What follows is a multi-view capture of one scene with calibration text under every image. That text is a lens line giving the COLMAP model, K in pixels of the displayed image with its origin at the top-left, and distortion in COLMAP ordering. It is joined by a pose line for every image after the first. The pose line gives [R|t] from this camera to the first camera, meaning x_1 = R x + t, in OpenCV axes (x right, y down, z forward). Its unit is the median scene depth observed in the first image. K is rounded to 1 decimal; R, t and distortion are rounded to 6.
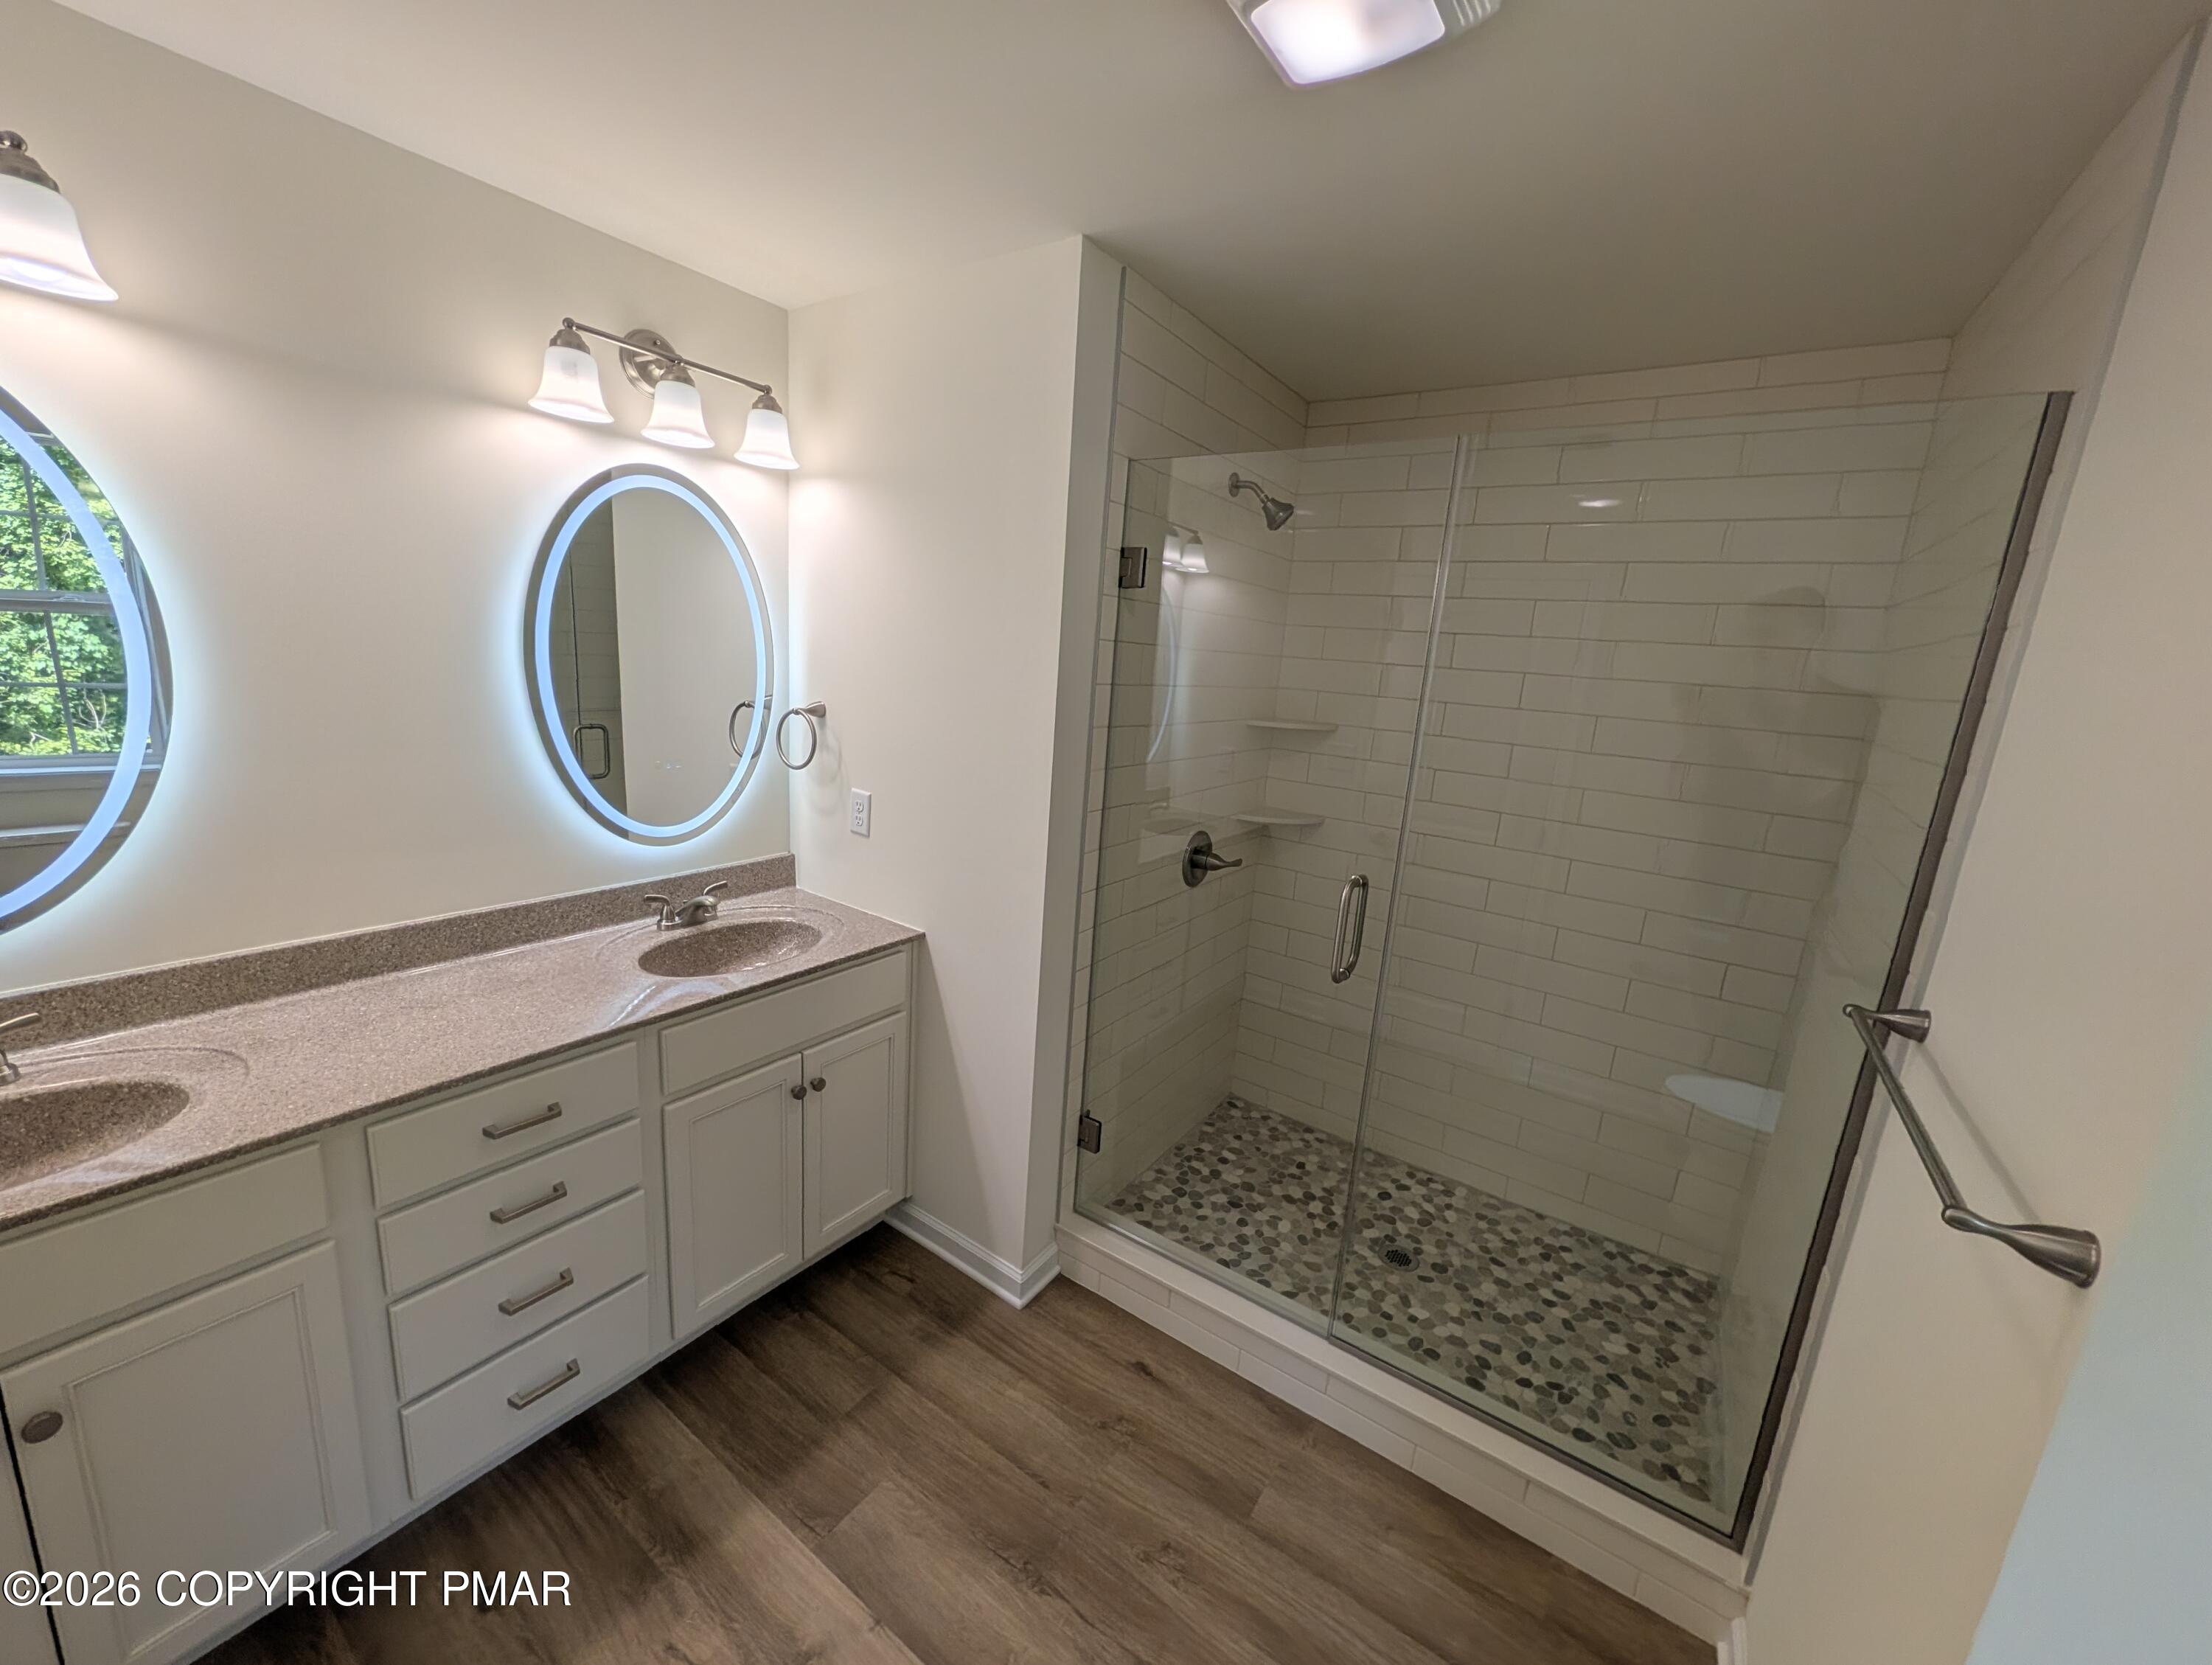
lens RADIAL K [[851.5, 0, 1107.8], [0, 851.5, 830.4], [0, 0, 1]] dist [0.002352, -0.000356]
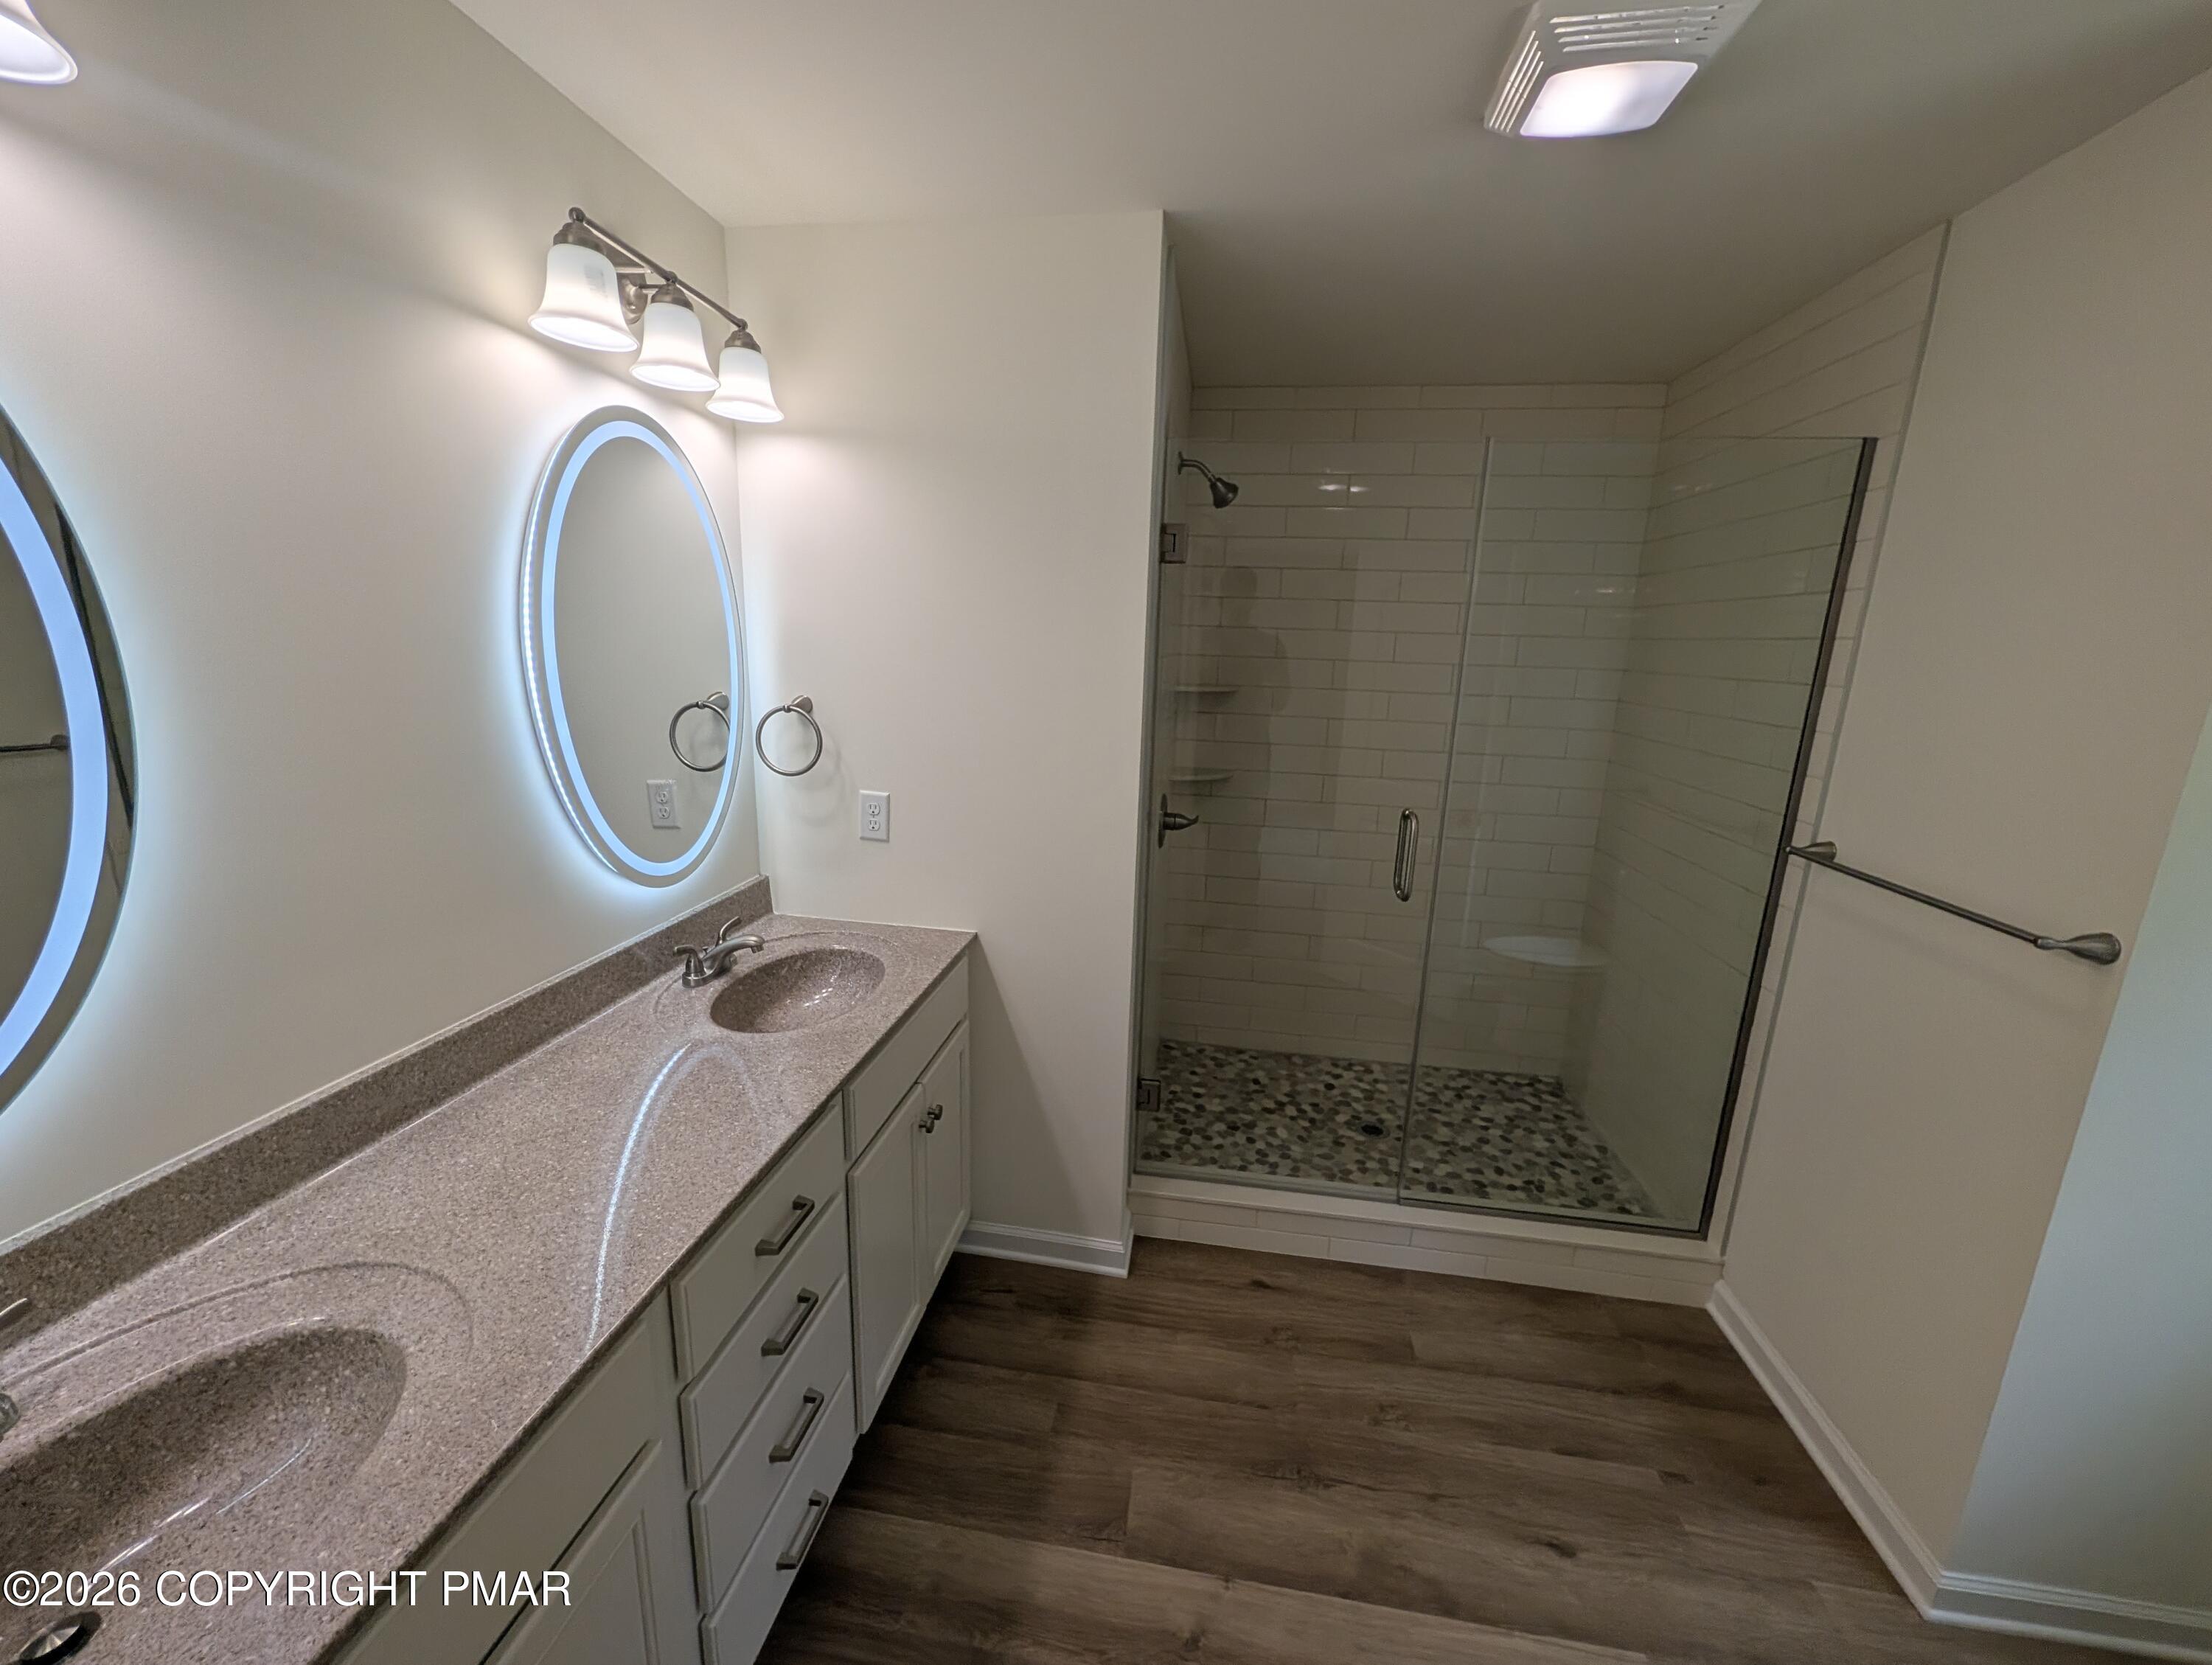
lens RADIAL K [[851.5, 0, 1106.9], [0, 851.5, 829.9], [0, 0, 1]] dist [0.002352, -0.000356]
pose [[0.898739, -0.134232, 0.417433, -0.492353], [0.119672, 0.990938, 0.060996, -0.035101], [-0.421838, -0.004864, 0.906658, 0.090540]]
